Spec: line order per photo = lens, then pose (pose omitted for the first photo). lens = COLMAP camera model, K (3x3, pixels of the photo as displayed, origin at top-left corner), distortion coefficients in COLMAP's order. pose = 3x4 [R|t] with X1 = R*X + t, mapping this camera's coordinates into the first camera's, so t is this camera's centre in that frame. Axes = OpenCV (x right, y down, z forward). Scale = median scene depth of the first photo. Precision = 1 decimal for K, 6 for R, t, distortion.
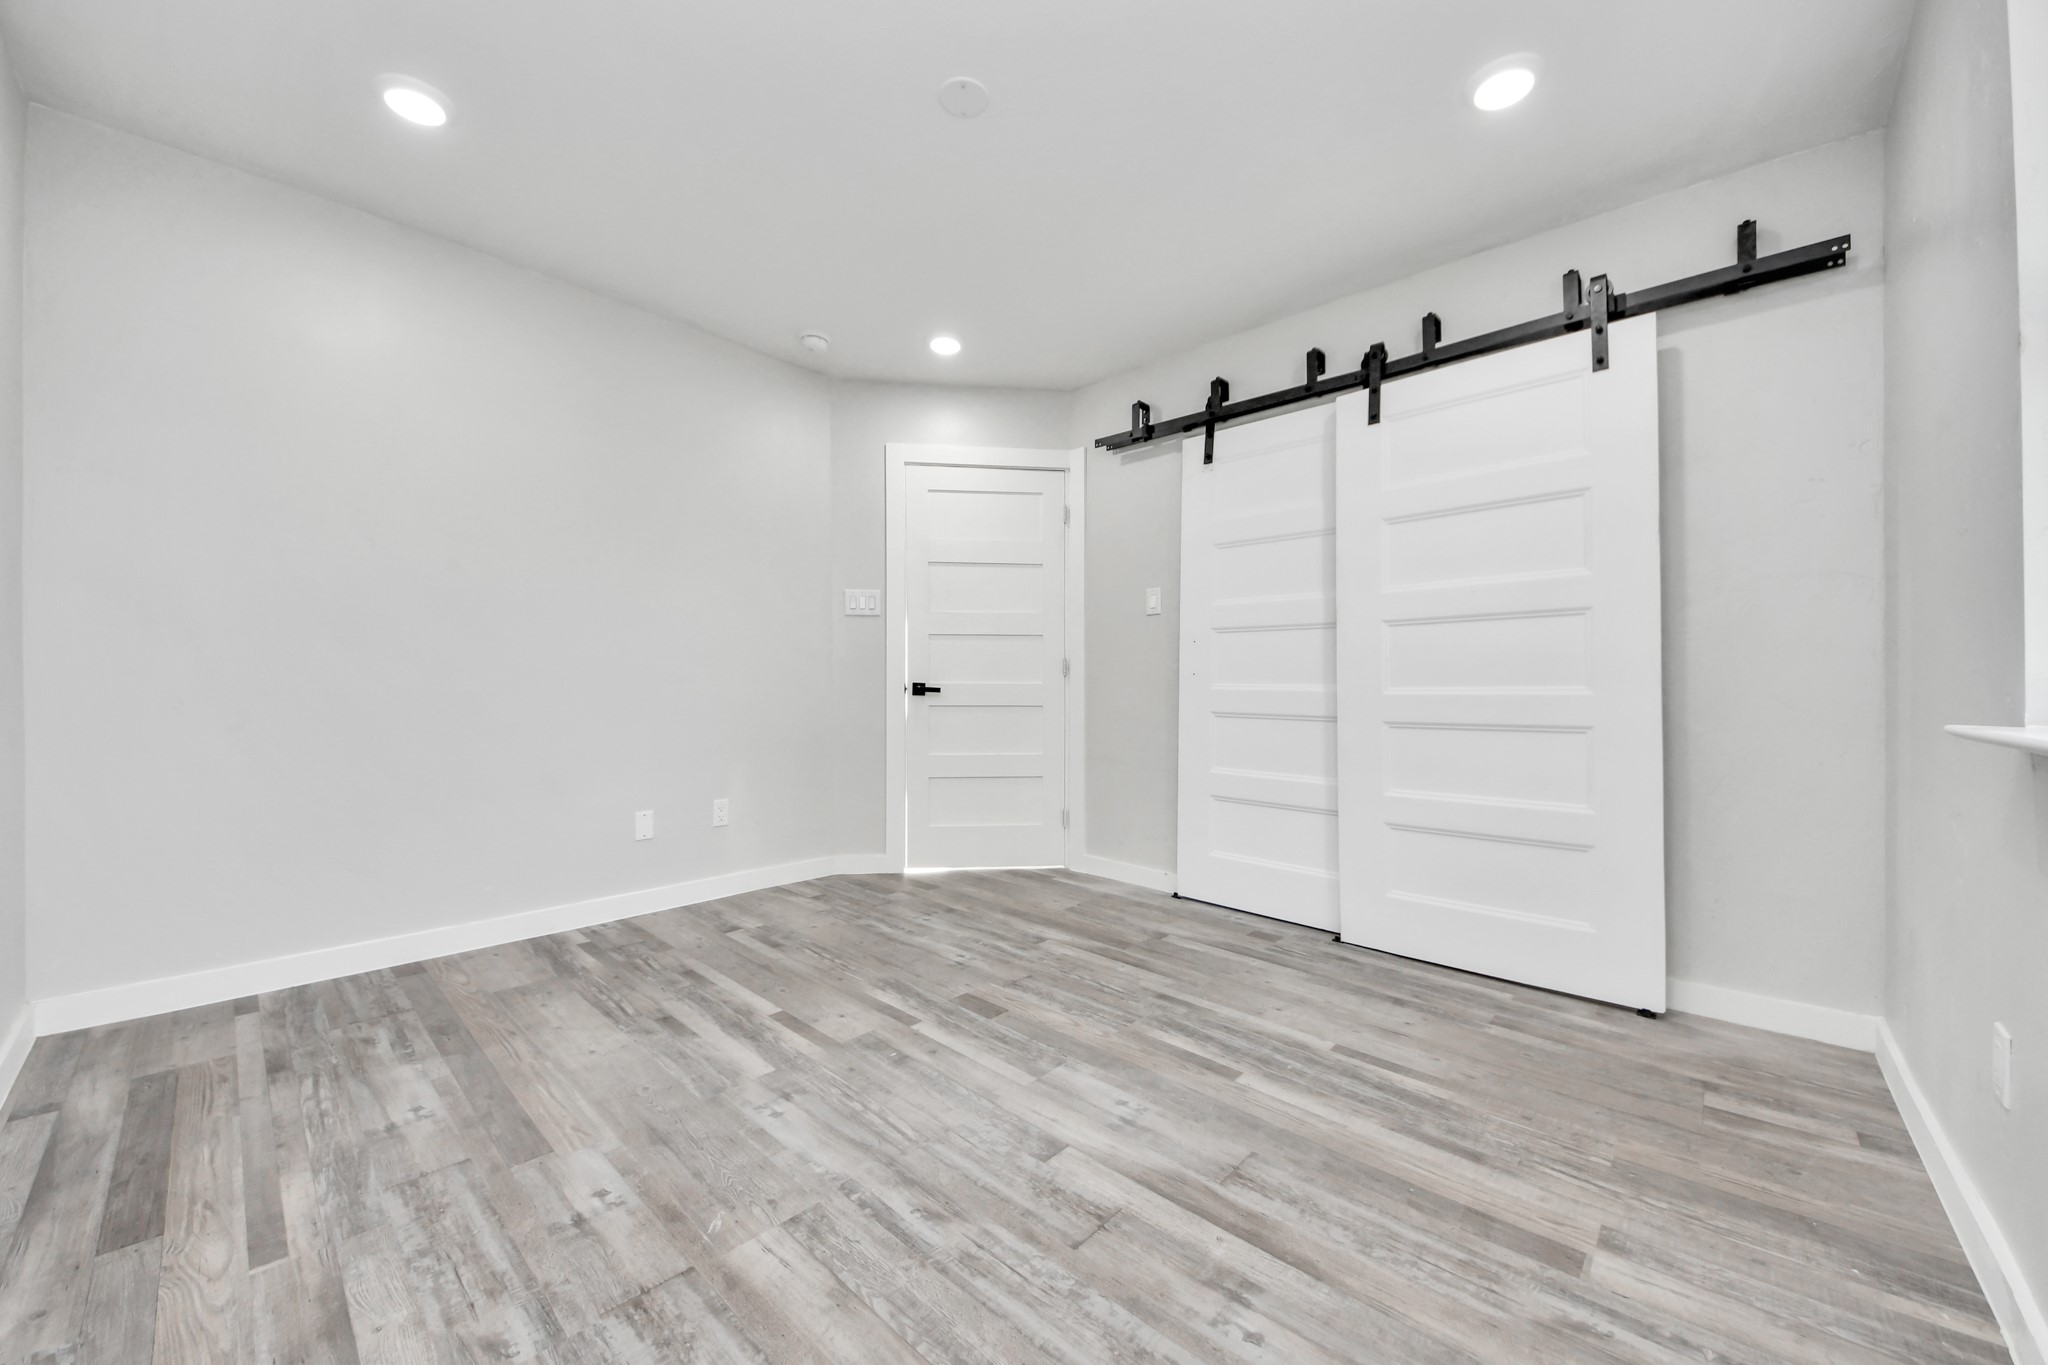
lens RADIAL K [[744.6, 0, 1020.0], [0, 744.6, 692.2], [0, 0, 1]] dist [0.033920, -0.020464]
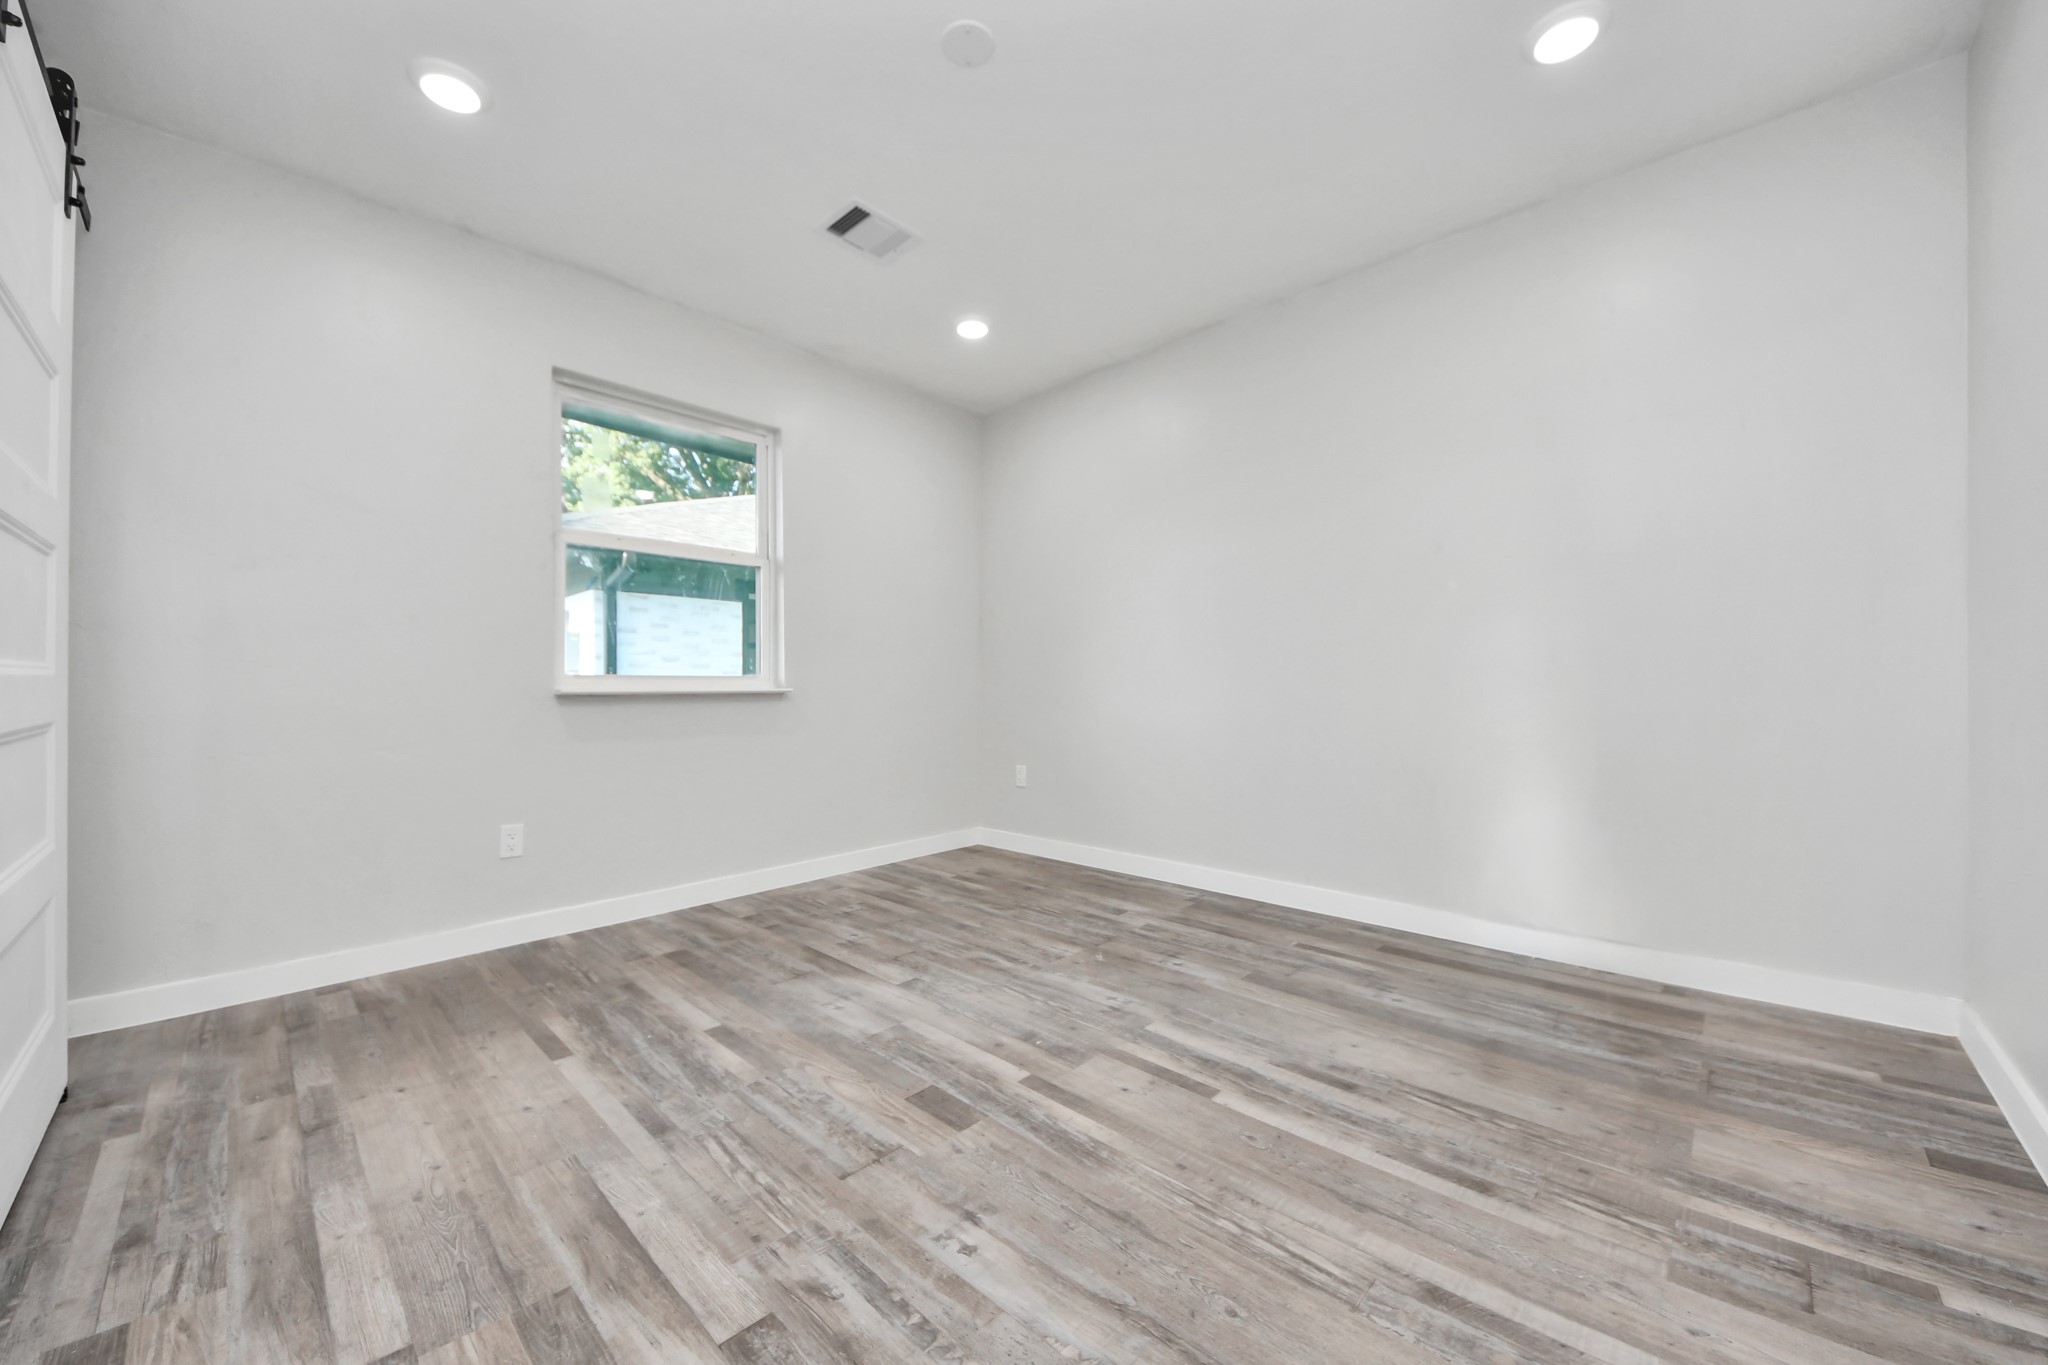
lens RADIAL K [[744.6, 0, 1020.0], [0, 744.6, 692.2], [0, 0, 1]] dist [0.033920, -0.020464]
pose [[-0.999884, 0.001385, 0.015194, -0.158298], [0.001346, 0.999996, -0.002615, 0.030396], [-0.015197, -0.002594, -0.999881, 1.958946]]
